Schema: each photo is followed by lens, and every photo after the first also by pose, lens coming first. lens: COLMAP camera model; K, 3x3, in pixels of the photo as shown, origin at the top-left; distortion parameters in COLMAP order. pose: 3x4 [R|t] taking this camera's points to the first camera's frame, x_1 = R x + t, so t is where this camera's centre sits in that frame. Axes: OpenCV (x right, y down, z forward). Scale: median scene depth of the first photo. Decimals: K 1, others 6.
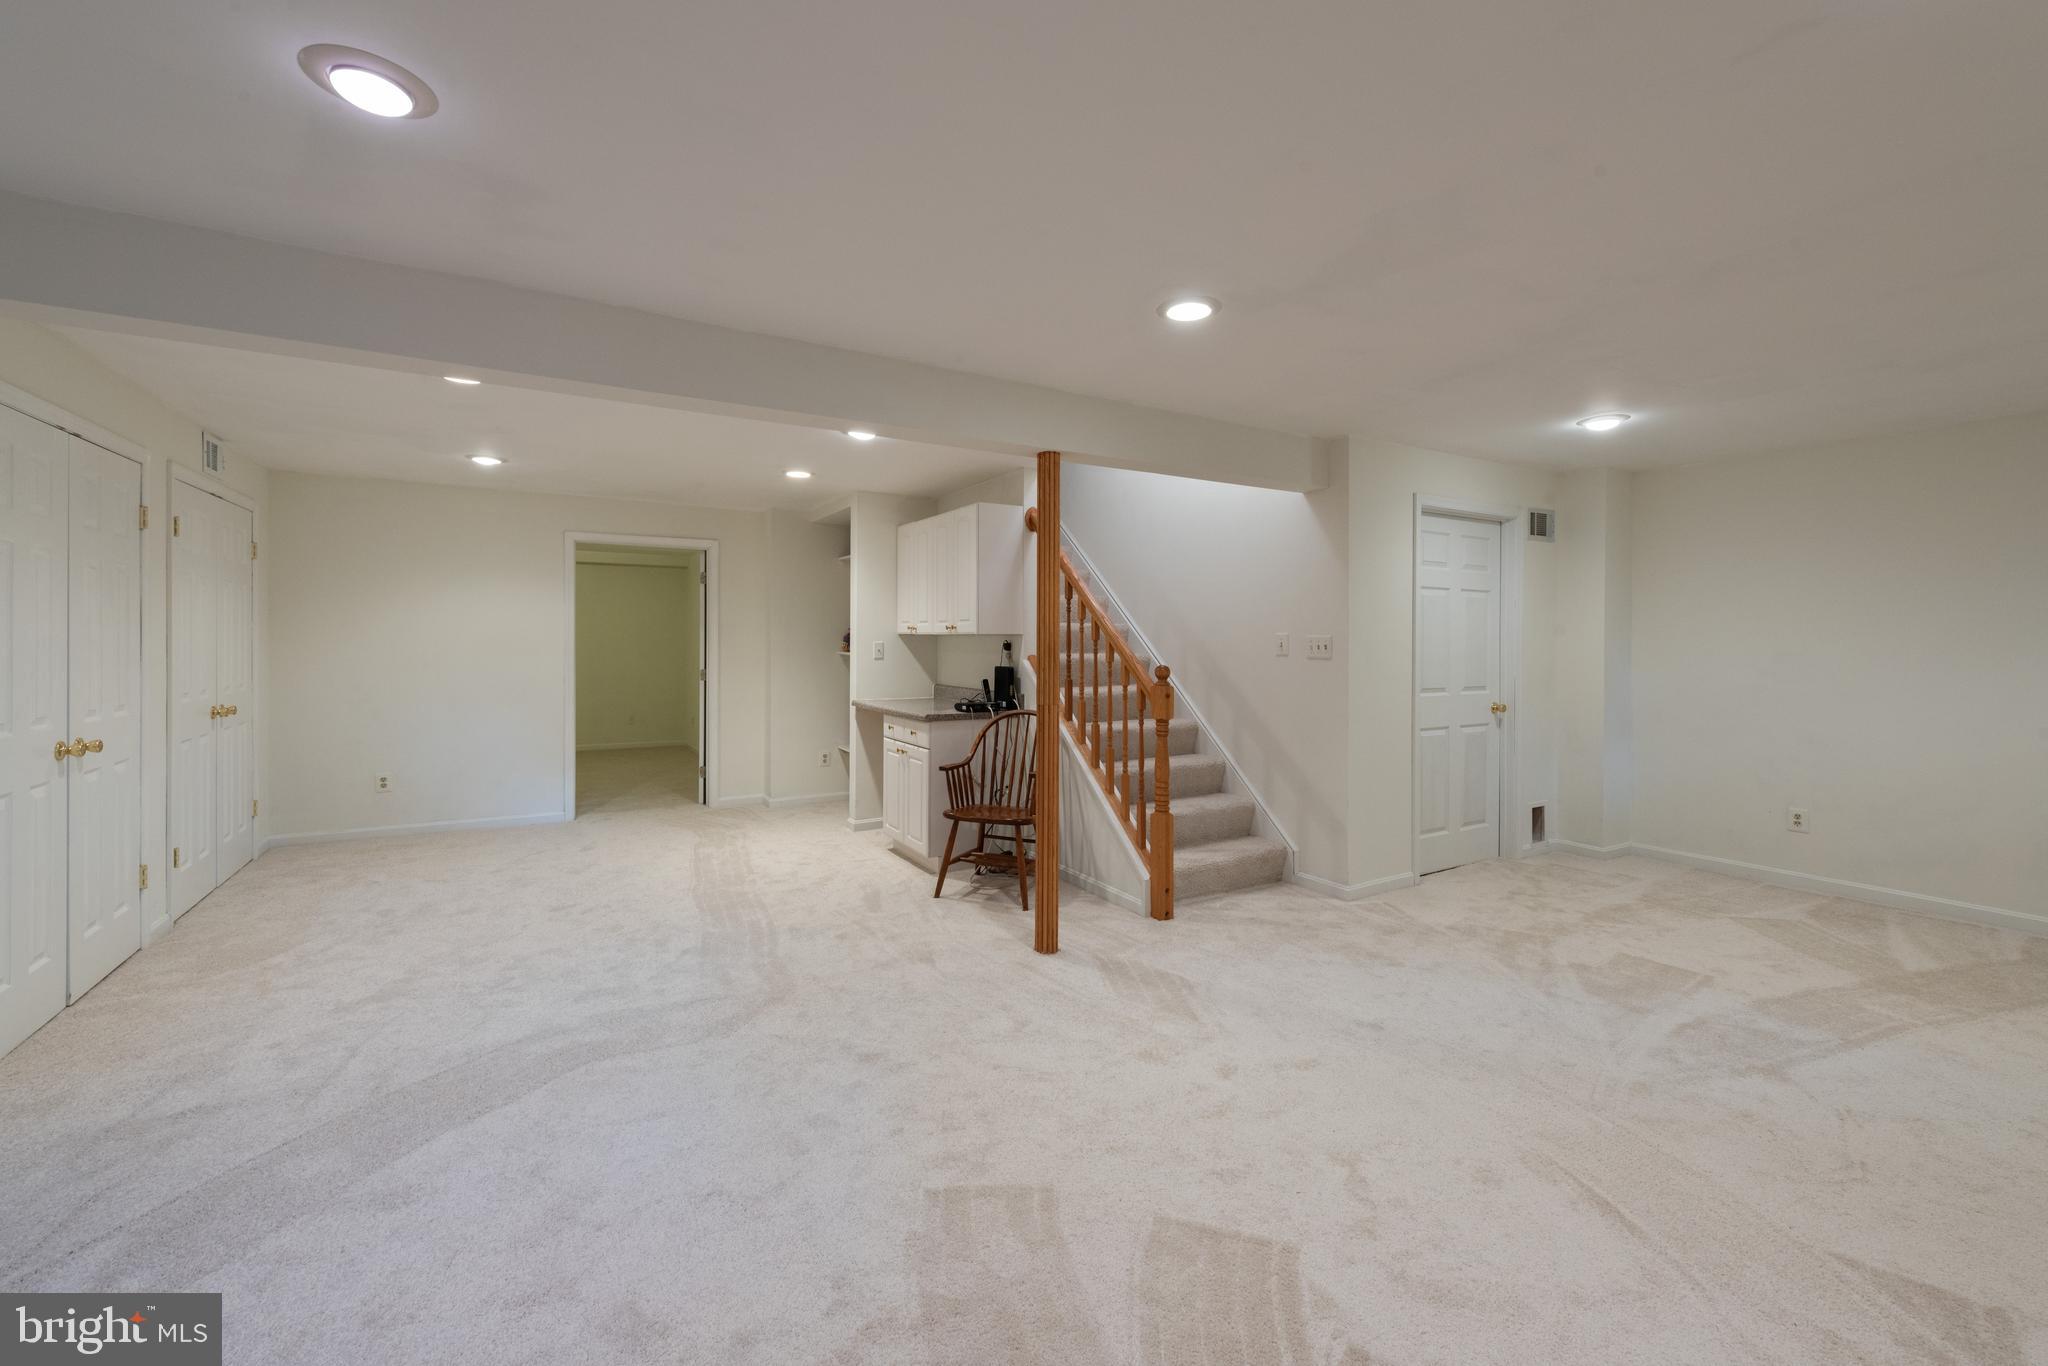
lens RADIAL K [[810.3, 0, 1020.1], [0, 810.3, 640.9], [0, 0, 1]] dist [0.001049, -0.000016]
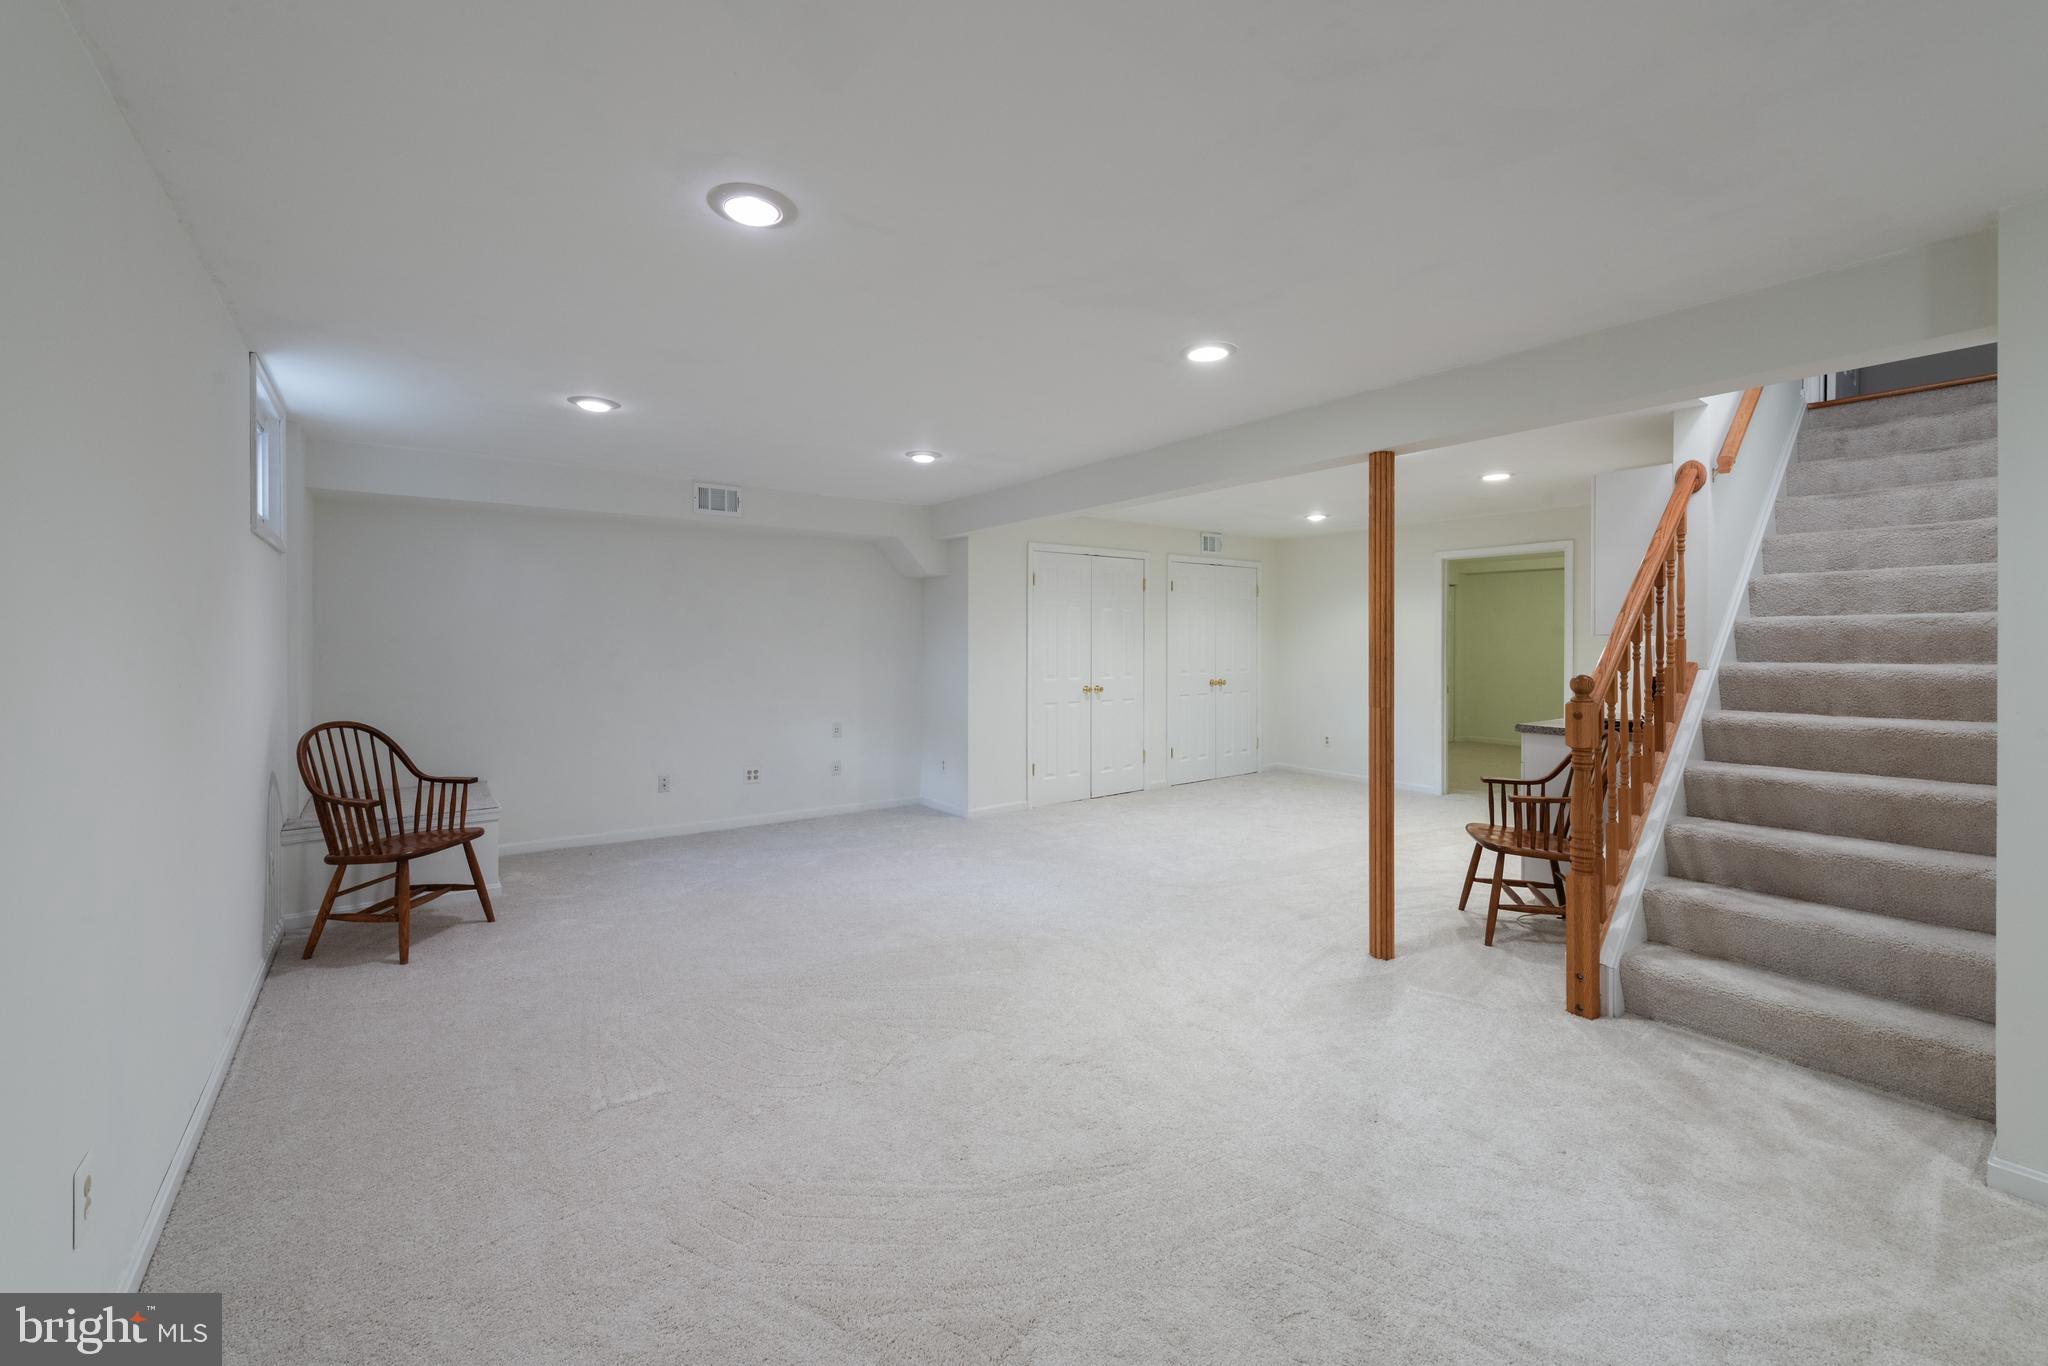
lens RADIAL K [[810.3, 0, 1020.1], [0, 810.3, 640.9], [0, 0, 1]] dist [0.001049, -0.000016]
pose [[0.108993, -0.005285, -0.994028, 0.958112], [-0.005299, 0.999969, -0.005897, 0.006636], [0.994028, 0.005910, 0.108962, 0.447290]]
